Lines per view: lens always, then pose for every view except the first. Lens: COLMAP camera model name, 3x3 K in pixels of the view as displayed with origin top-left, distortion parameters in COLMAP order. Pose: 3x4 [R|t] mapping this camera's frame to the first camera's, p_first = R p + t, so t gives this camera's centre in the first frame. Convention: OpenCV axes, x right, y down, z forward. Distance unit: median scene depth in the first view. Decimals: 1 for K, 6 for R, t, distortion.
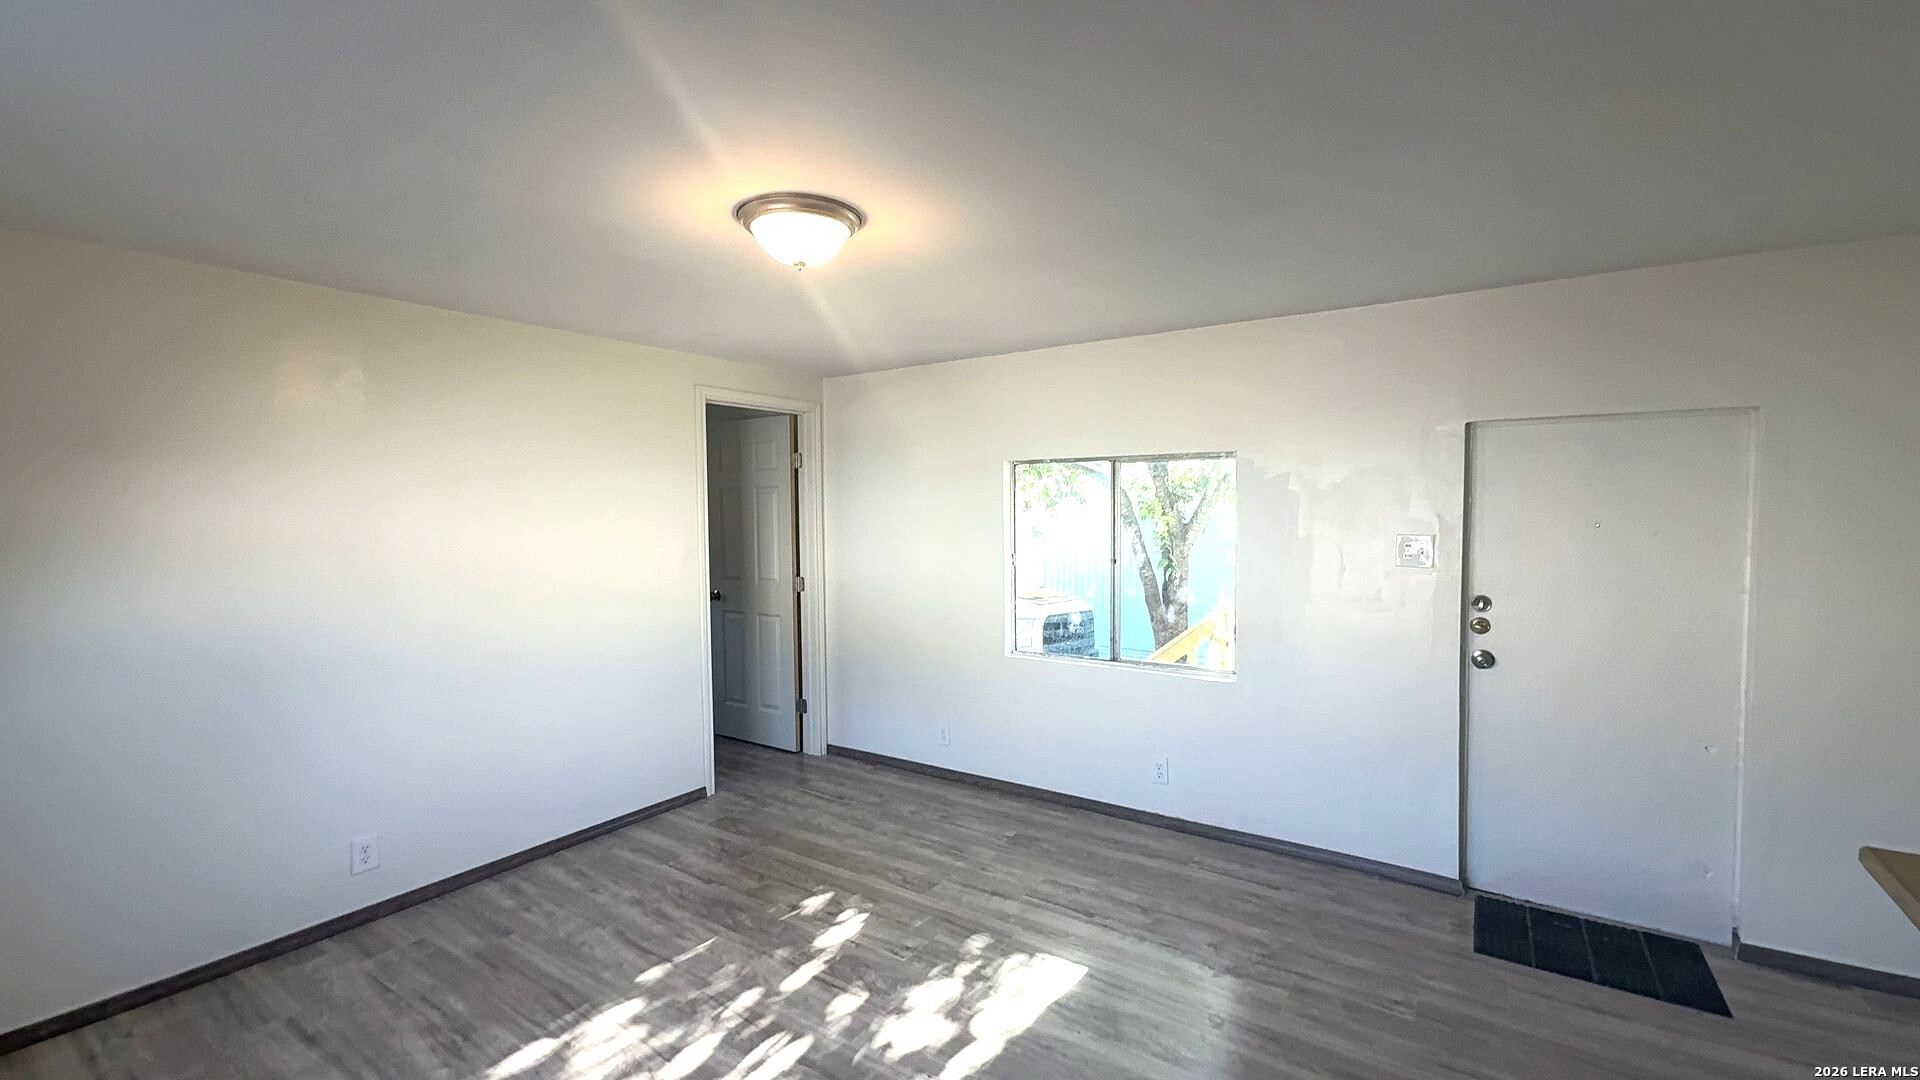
lens RADIAL K [[801.8, 0, 960.0], [0, 801.8, 540.0], [0, 0, 1]] dist [-0.000384, 0.018051]
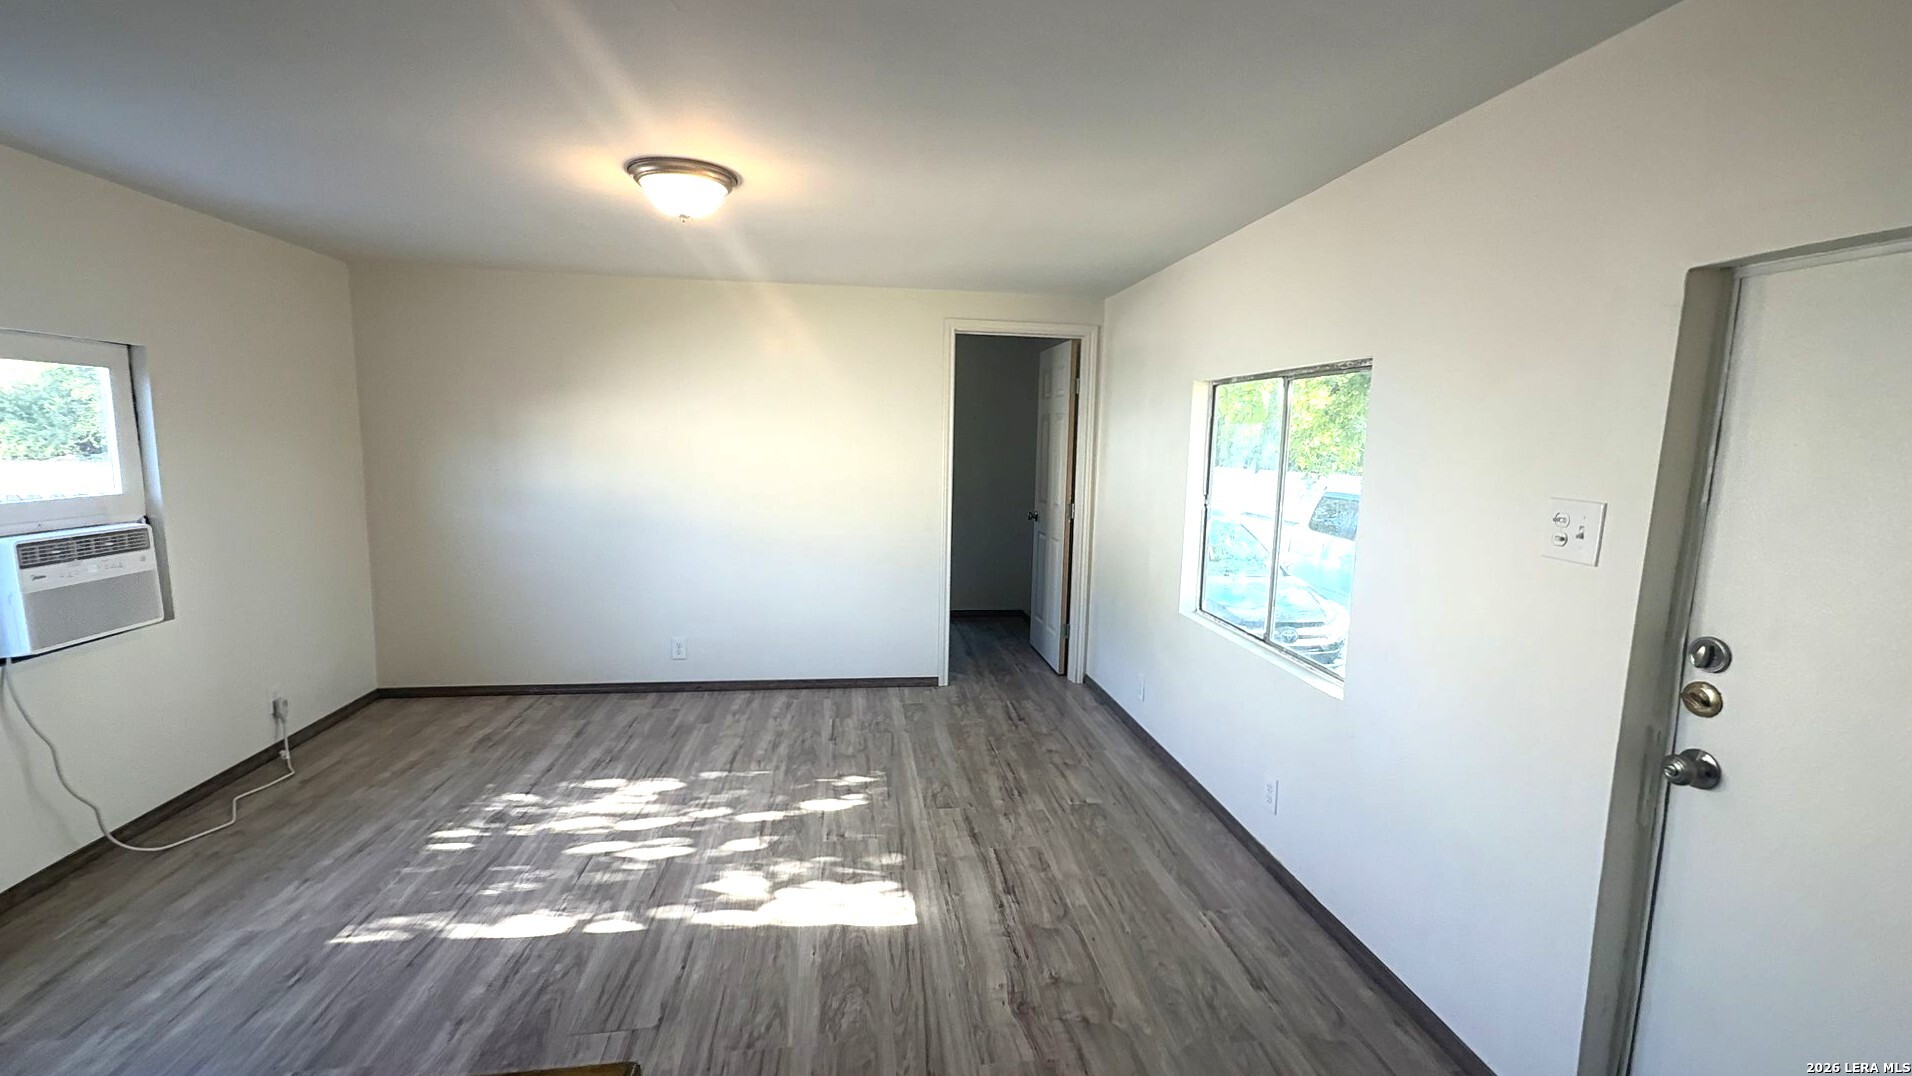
lens RADIAL K [[798.5, 0, 956.0], [0, 798.5, 538.0], [0, 0, 1]] dist [-0.000384, 0.018051]
pose [[0.661141, 0.111523, -0.741927, 0.702146], [-0.049782, 0.993232, 0.104937, -0.016628], [0.748608, -0.032444, 0.662218, 0.354724]]
